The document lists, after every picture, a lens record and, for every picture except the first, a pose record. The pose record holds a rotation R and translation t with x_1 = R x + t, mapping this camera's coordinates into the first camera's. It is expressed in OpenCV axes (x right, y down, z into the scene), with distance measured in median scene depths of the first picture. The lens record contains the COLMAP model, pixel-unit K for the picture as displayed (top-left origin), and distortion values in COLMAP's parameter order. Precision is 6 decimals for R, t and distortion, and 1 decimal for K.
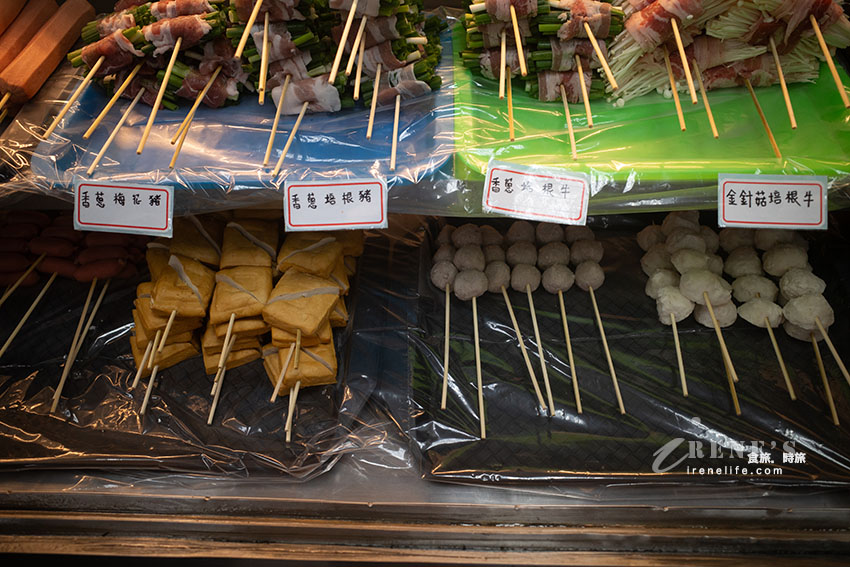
lens RADIAL K [[680.5, 0, 424.9], [0, 680.5, 290.6], [0, 0, 1]] dist [-0.055744, 0.062121]
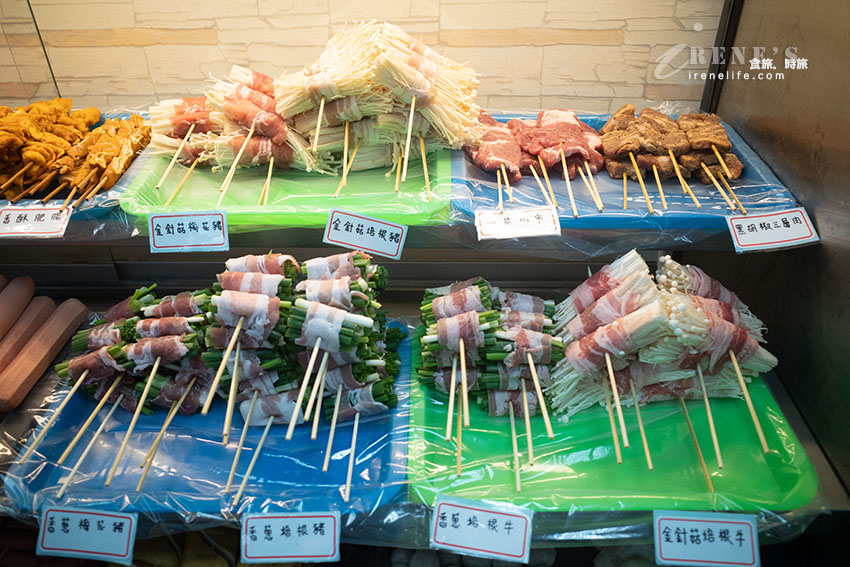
lens RADIAL K [[680.5, 0, 419.6], [0, 680.5, 288.2], [0, 0, 1]] dist [-0.055744, 0.062121]
pose [[0.999898, 0.012609, 0.006748, 0.051506], [-0.010601, 0.970192, -0.242105, -0.229098], [-0.009600, 0.242008, 0.970227, -0.098294]]
